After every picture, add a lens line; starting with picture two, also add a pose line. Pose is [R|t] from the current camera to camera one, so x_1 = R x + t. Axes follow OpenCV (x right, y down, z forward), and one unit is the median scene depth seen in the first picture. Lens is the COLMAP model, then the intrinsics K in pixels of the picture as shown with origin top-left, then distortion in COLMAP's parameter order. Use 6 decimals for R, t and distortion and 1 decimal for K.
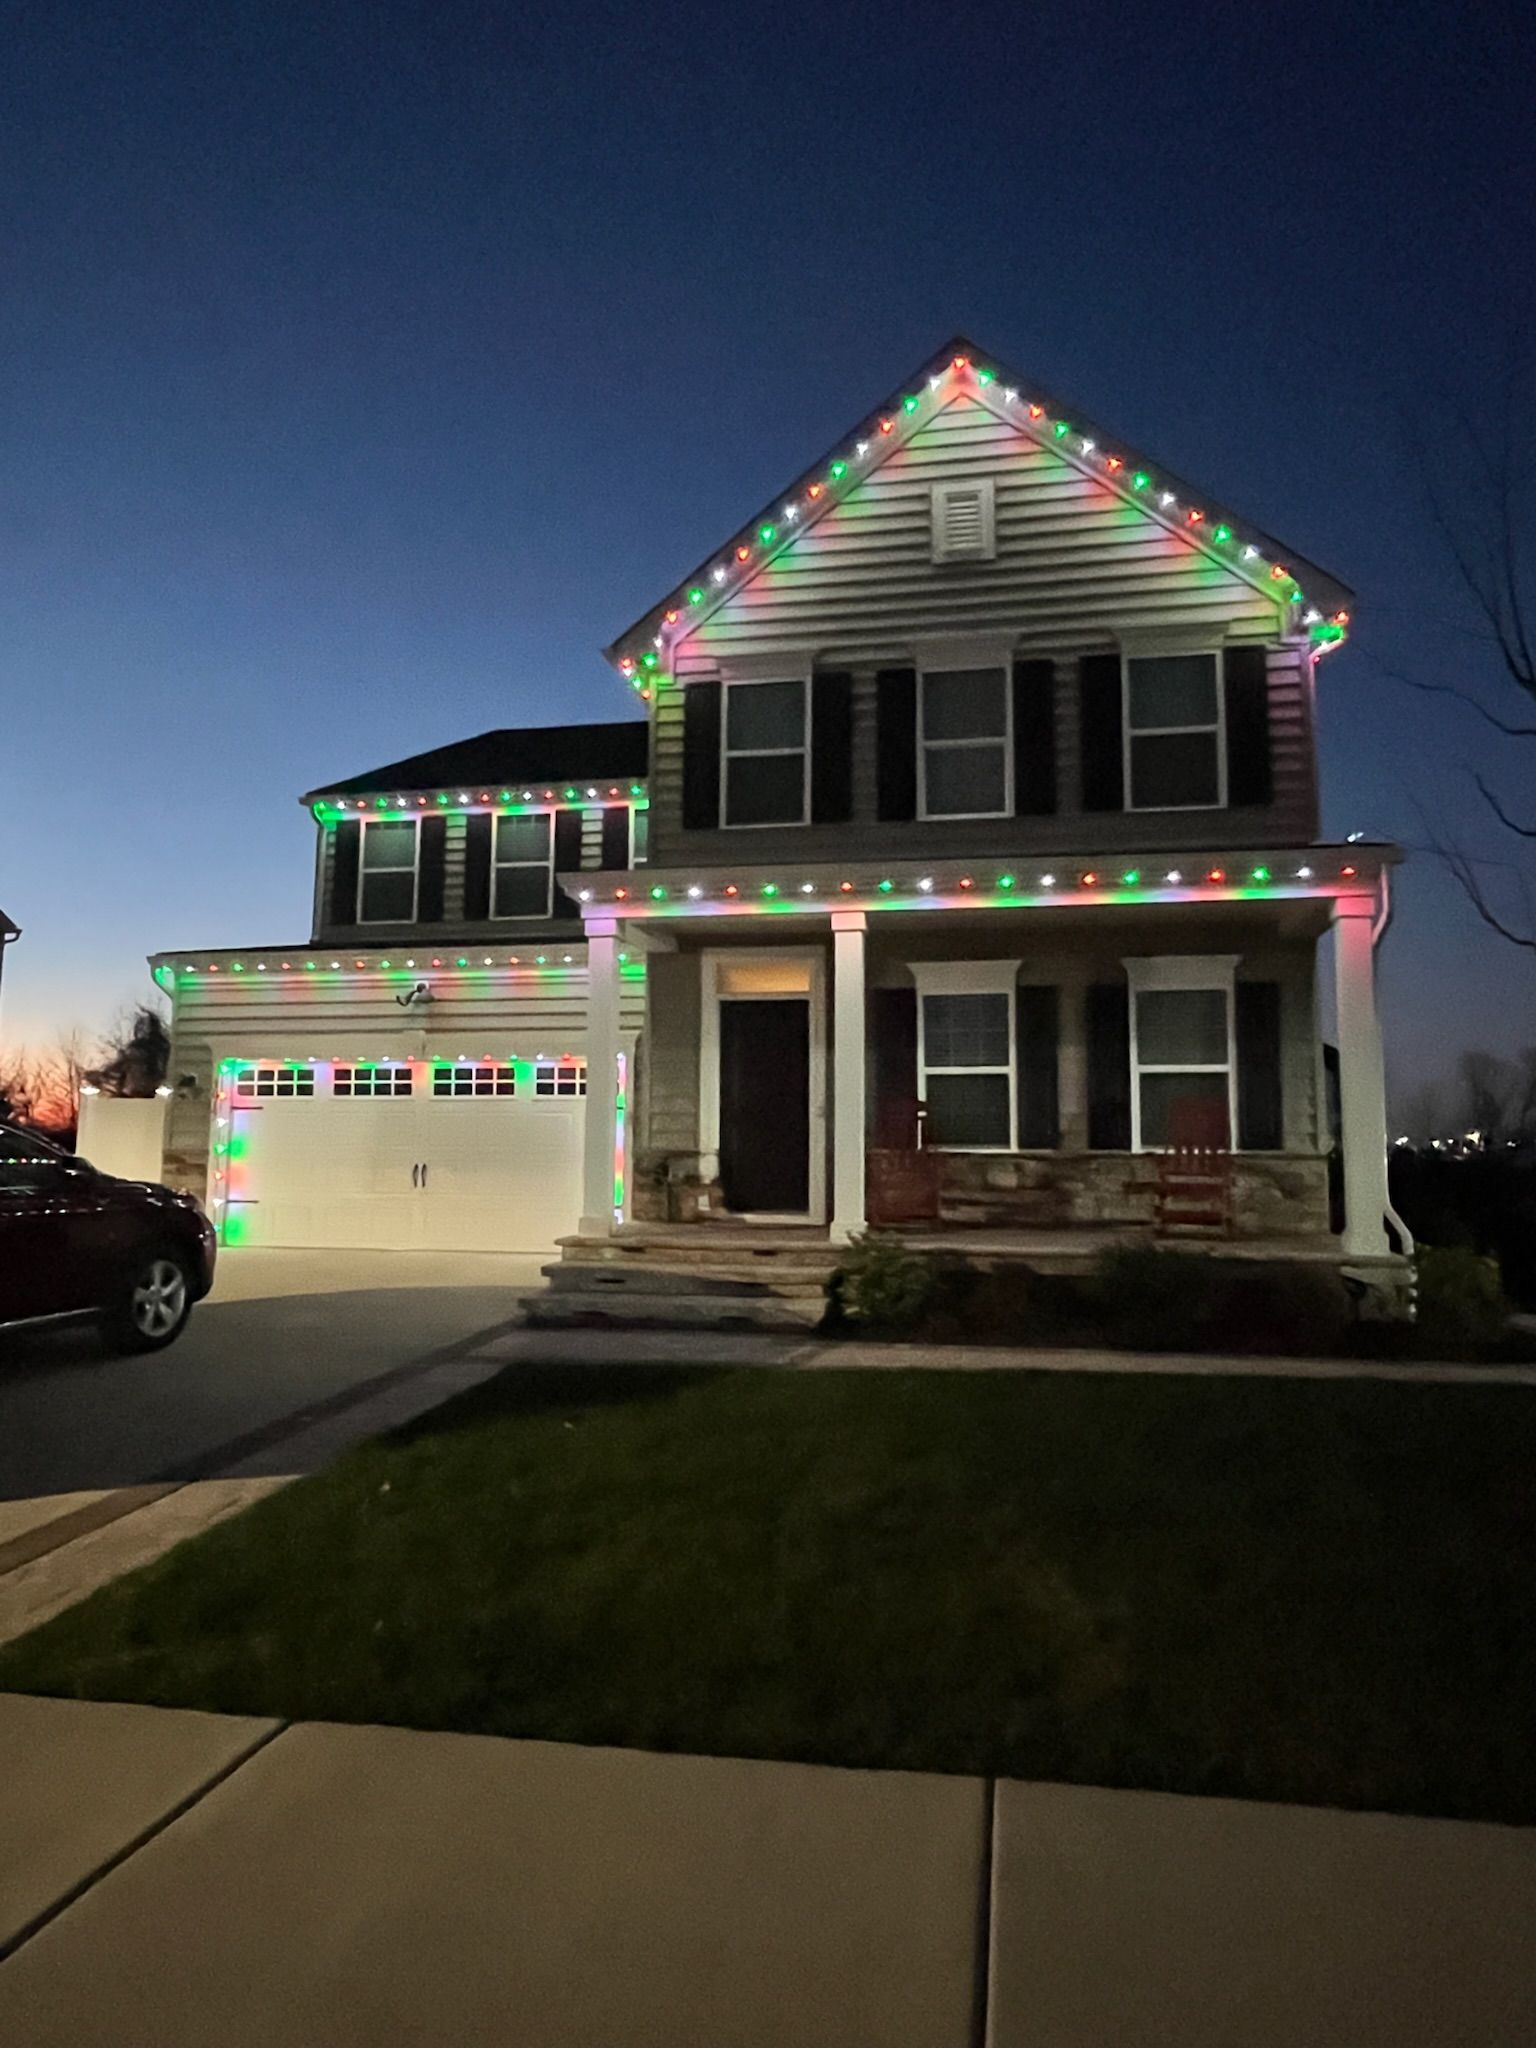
lens RADIAL K [[1209.2, 0, 766.6], [0, 1209.2, 1059.0], [0, 0, 1]] dist [-0.051845, 0.001576]
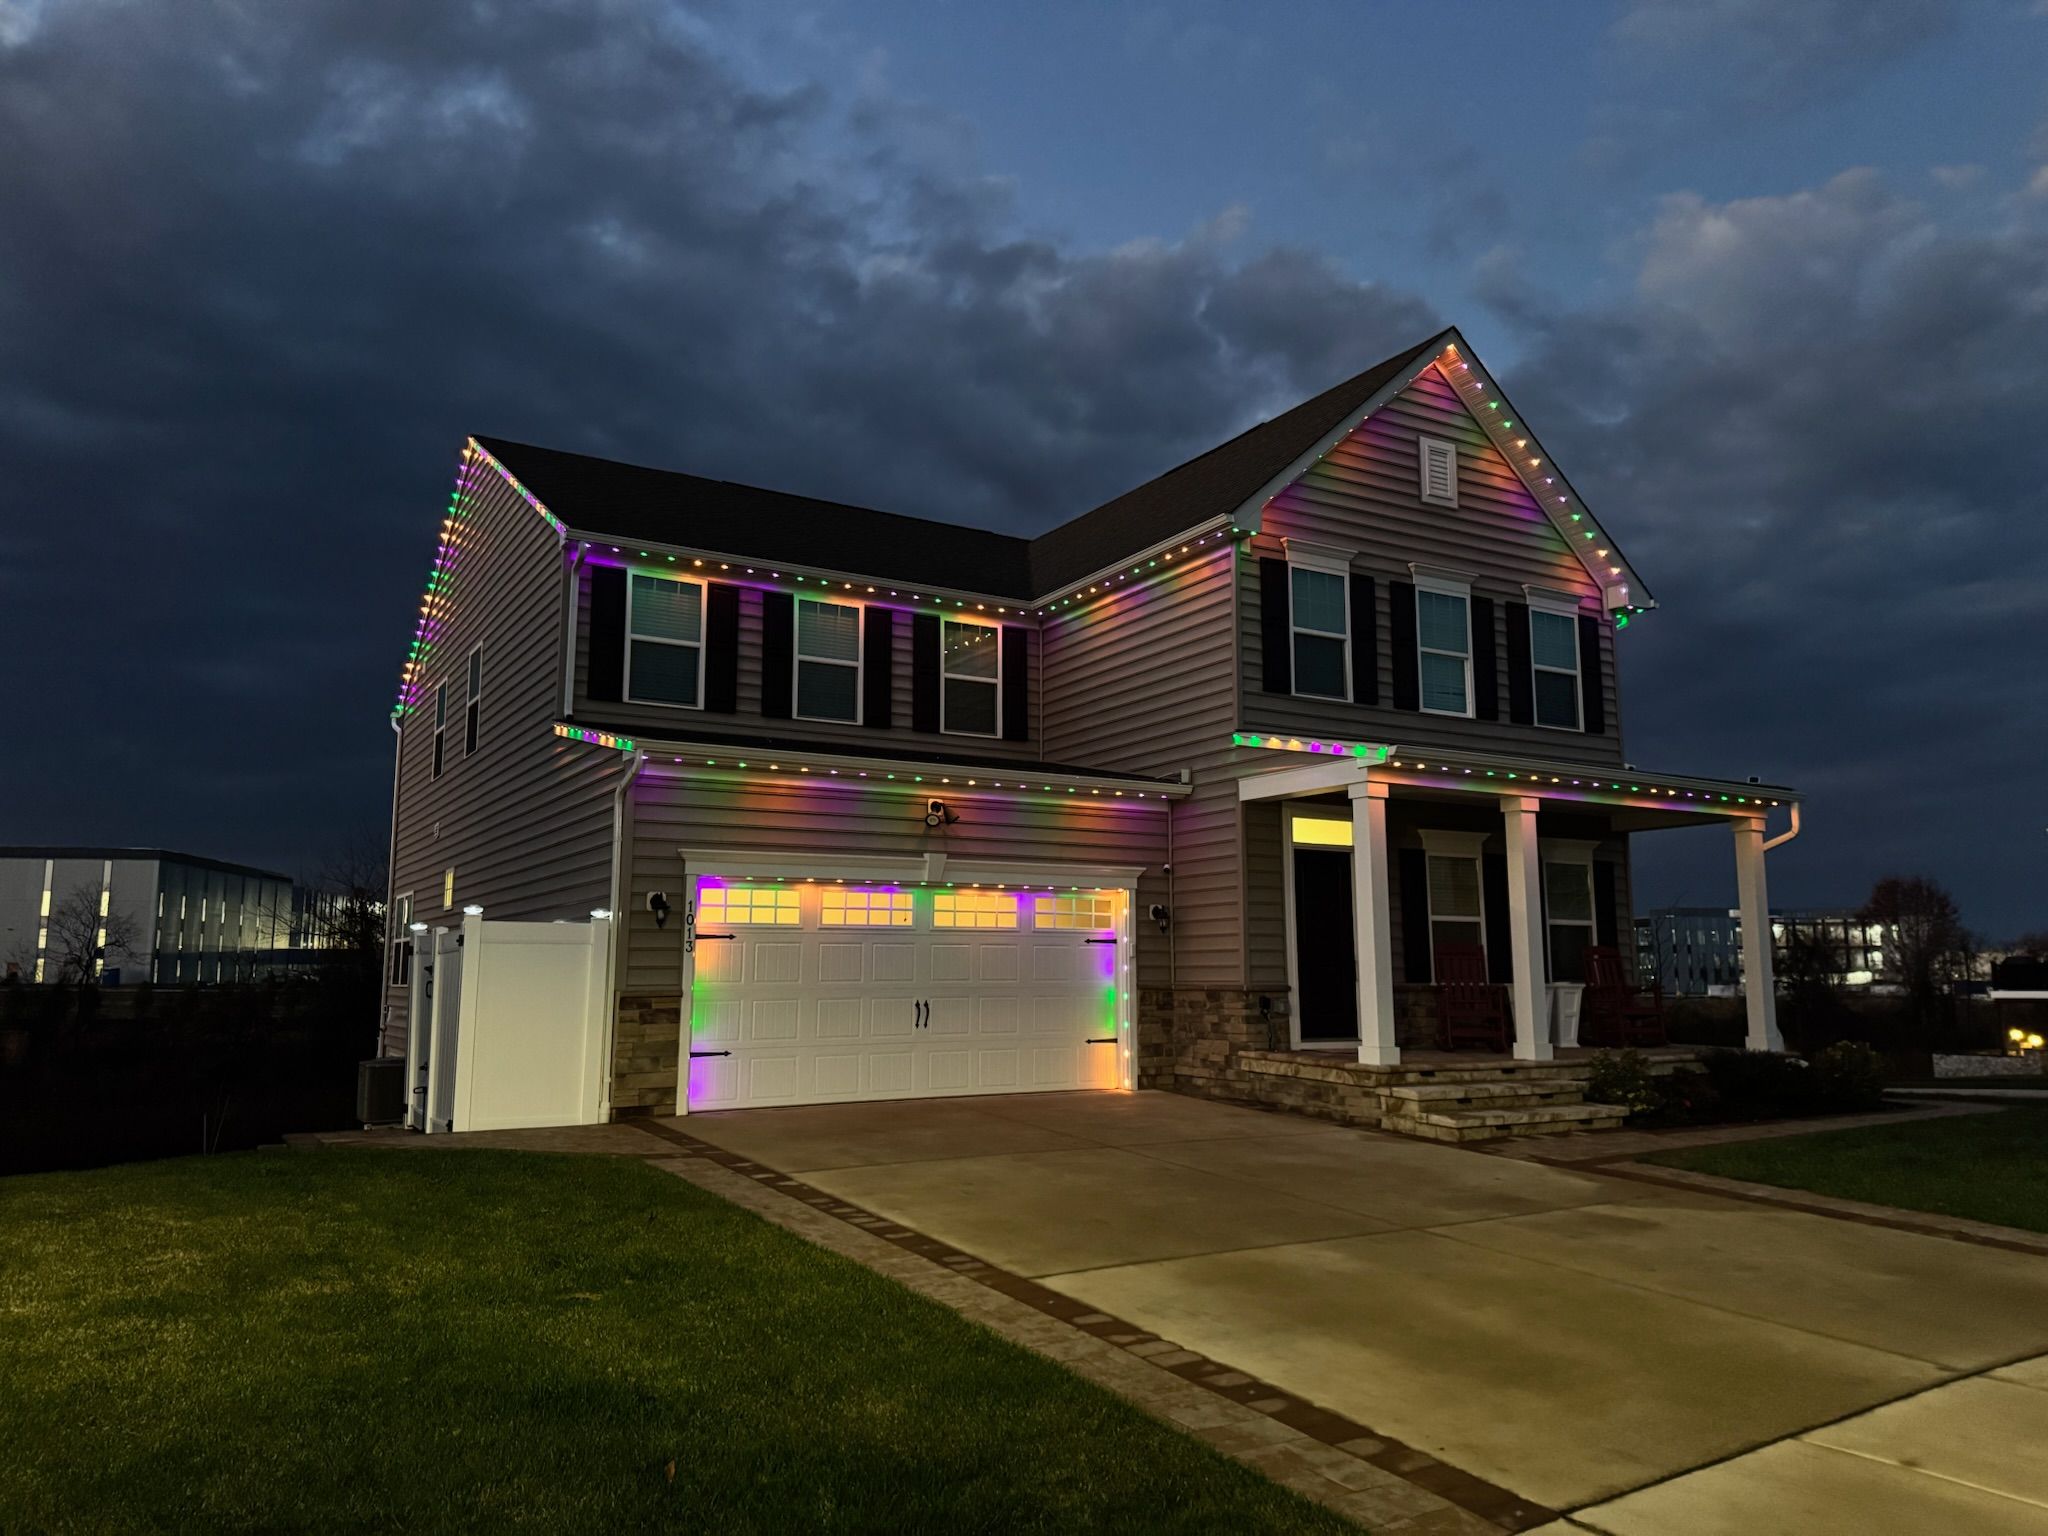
lens RADIAL K [[1467.6, 0, 1027.9], [0, 1467.6, 794.0], [0, 0, 1]] dist [0.036355, -0.043060]
pose [[0.745513, 0.082377, 0.661381, -1.111897], [-0.042489, 0.996188, -0.076184, 0.014100], [-0.665135, 0.028695, 0.746171, 0.154223]]
